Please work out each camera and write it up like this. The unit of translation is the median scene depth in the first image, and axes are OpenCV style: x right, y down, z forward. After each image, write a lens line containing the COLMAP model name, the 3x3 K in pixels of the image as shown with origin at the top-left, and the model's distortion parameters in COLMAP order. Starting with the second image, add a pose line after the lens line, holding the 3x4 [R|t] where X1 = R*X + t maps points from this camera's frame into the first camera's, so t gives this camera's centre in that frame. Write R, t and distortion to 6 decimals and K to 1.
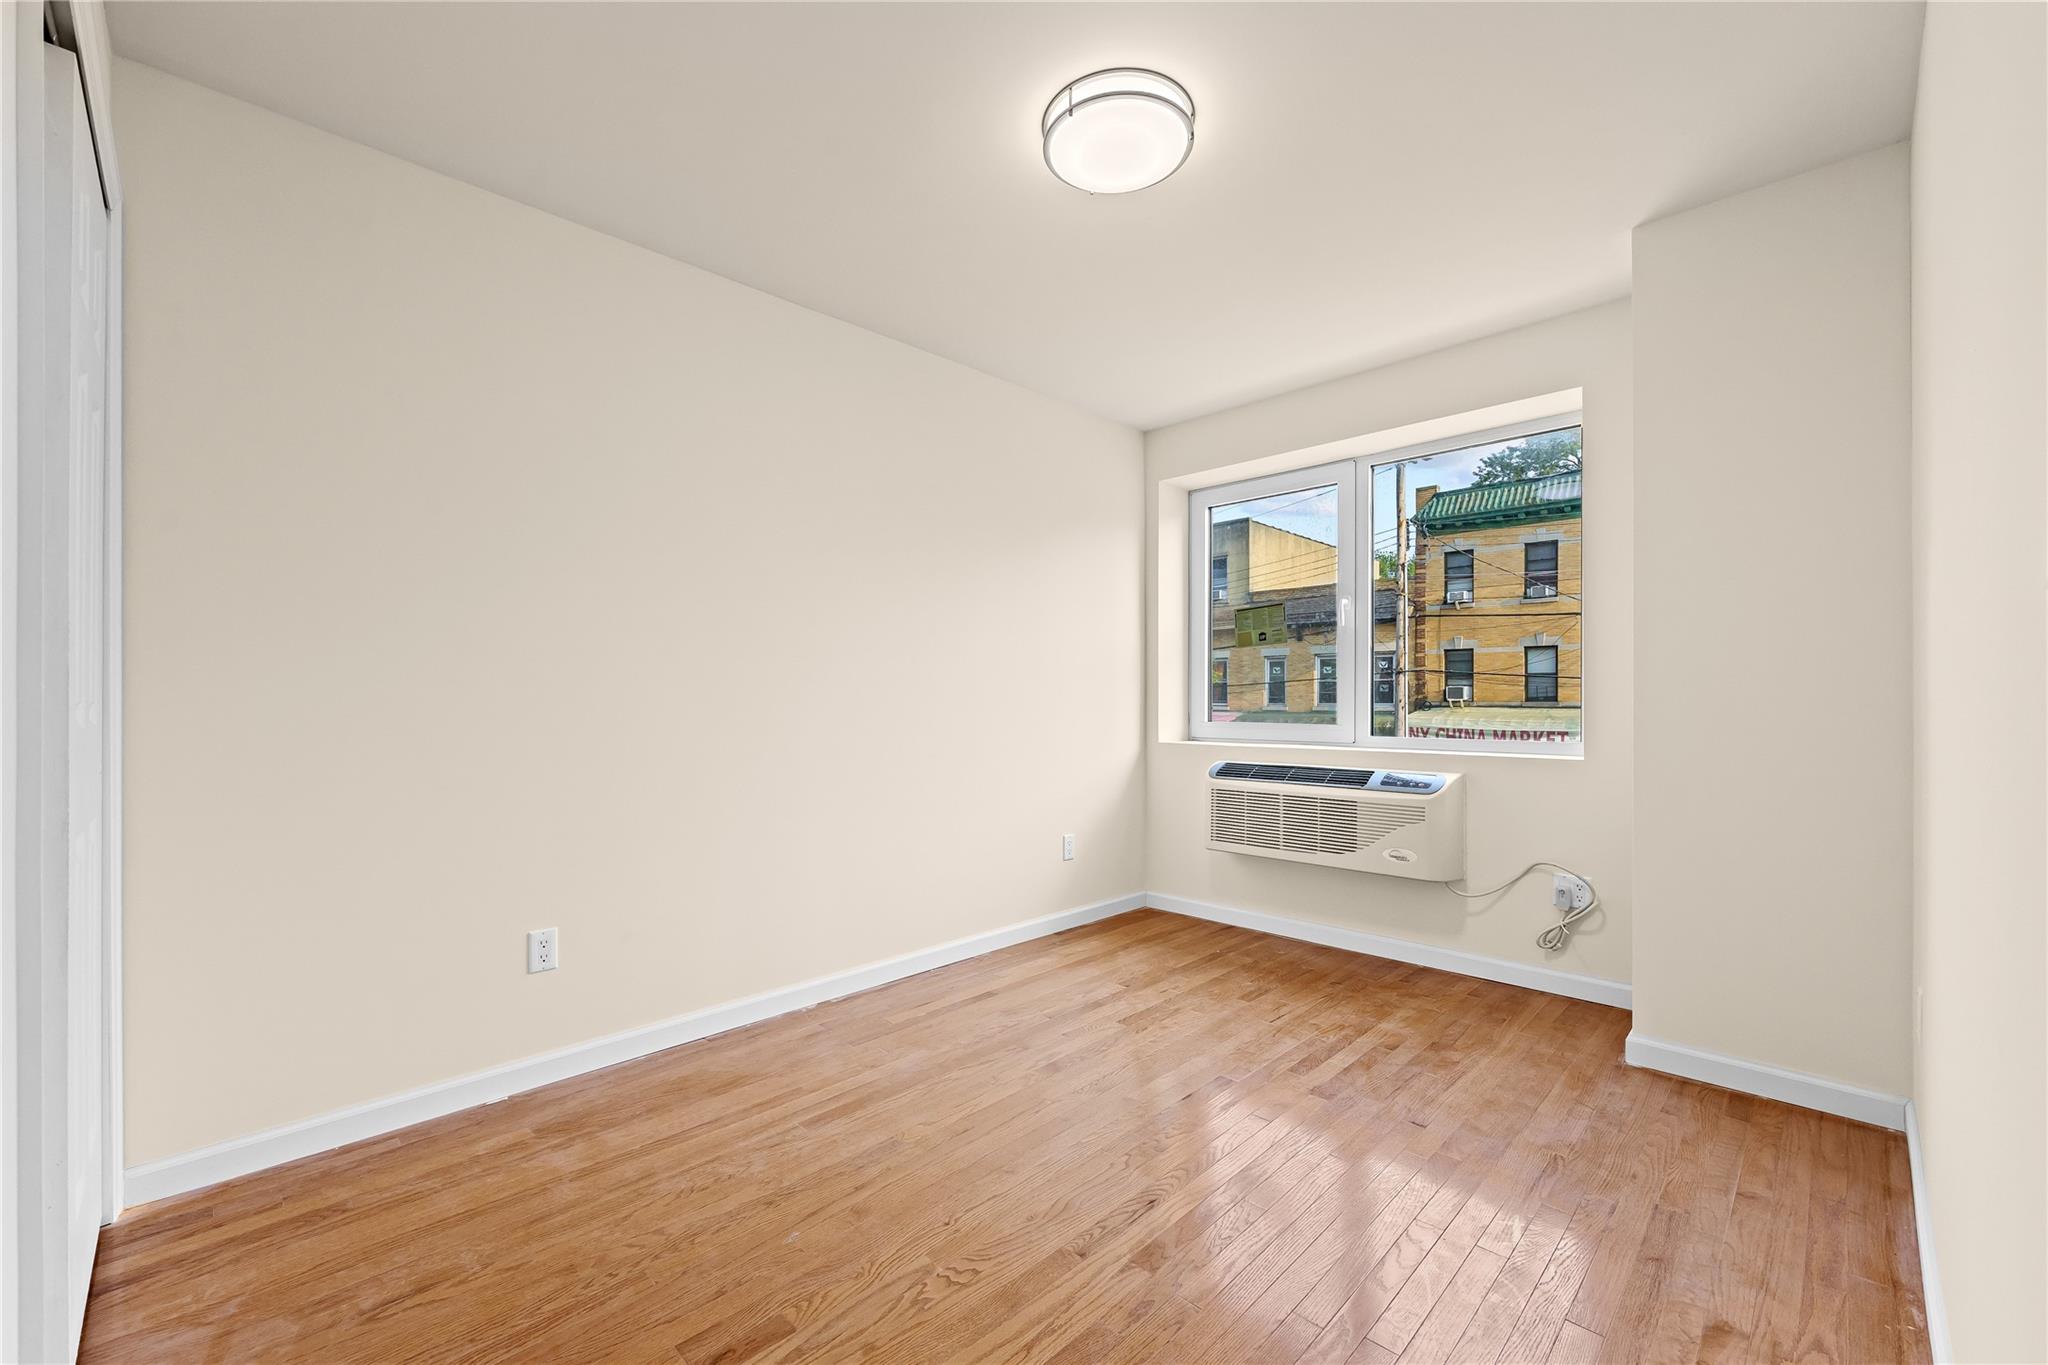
lens RADIAL K [[821.3, 0, 1023.2], [0, 821.3, 690.2], [0, 0, 1]] dist [0.000784, 0.000266]
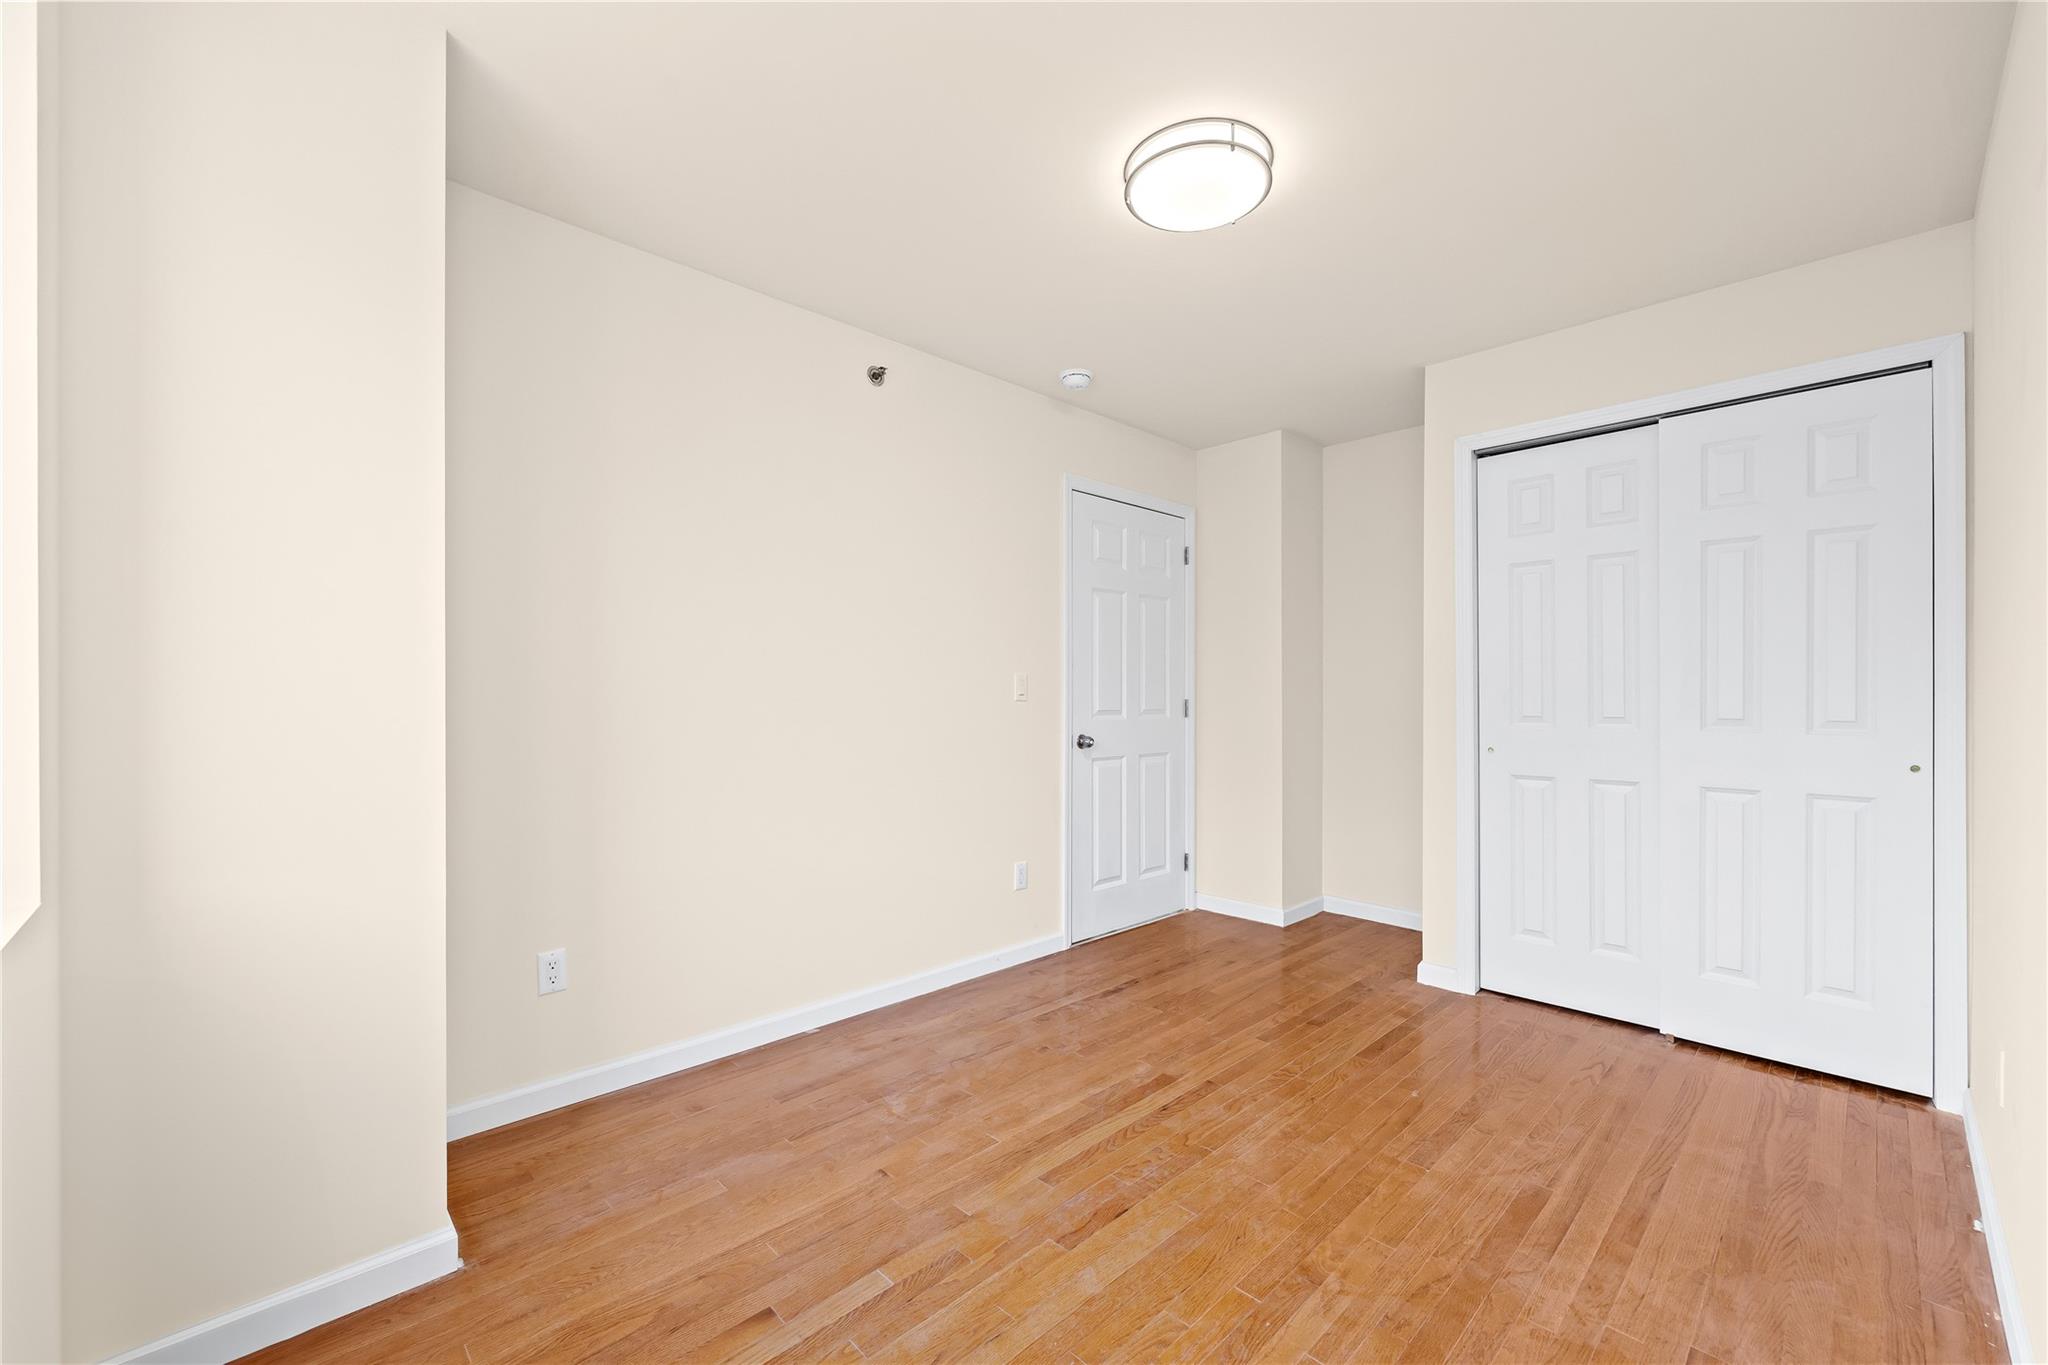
lens RADIAL K [[821.3, 0, 1023.2], [0, 821.3, 690.2], [0, 0, 1]] dist [0.000784, 0.000266]
pose [[-0.999913, -0.000819, 0.013177, 0.292380], [-0.001009, 0.999895, -0.014438, -0.012935], [-0.013163, -0.014450, -0.999809, 1.860772]]
